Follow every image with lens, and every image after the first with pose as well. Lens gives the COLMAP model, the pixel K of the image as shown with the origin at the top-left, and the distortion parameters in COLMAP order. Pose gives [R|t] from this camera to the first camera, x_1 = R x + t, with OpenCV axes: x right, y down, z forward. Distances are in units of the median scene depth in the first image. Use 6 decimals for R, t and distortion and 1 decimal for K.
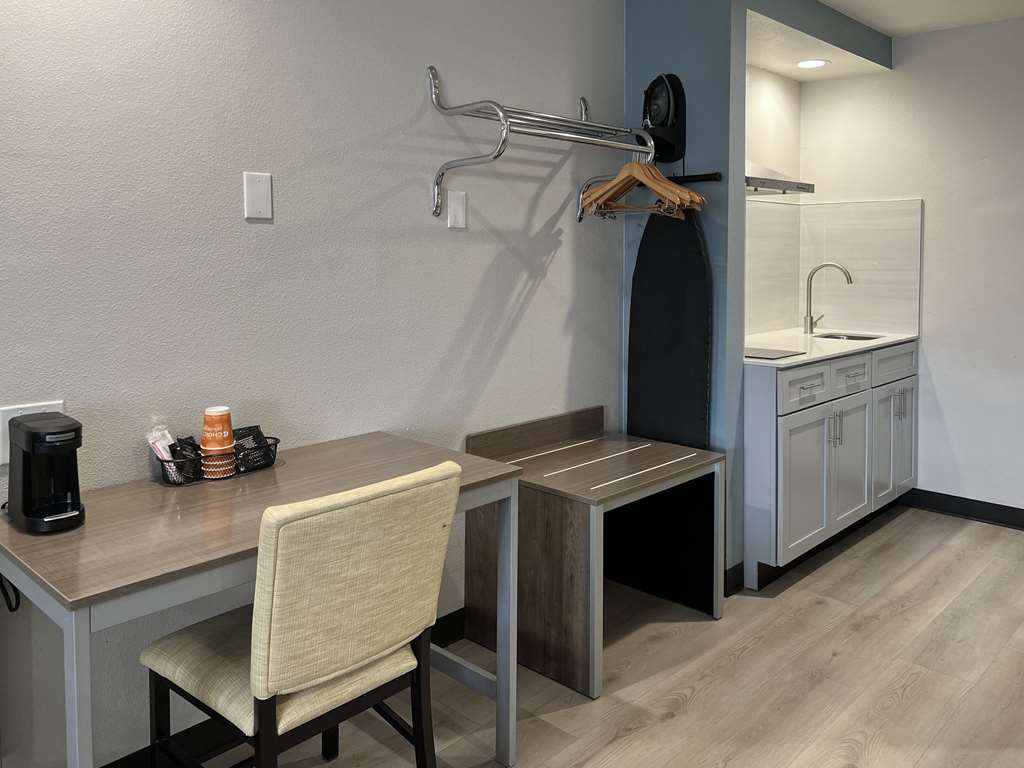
lens RADIAL K [[800.0, 0, 512.8], [0, 800.0, 269.7], [0, 0, 1]] dist [0.034092, -0.000851]
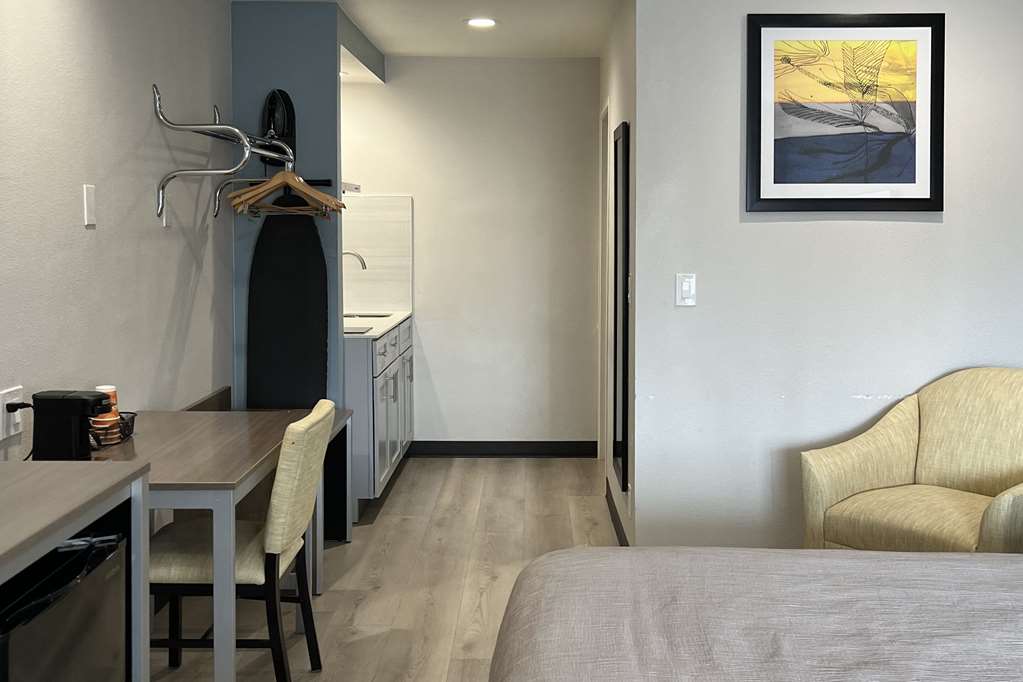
lens RADIAL K [[1135.3, 0, 512.5], [0, 1135.3, 257.3], [0, 0, 1]] dist [-0.000732, -0.001892]
pose [[0.725747, -0.017251, 0.687746, -0.699928], [0.014219, 0.999848, 0.010075, -0.017120], [-0.687815, 0.002467, 0.725882, -0.406057]]
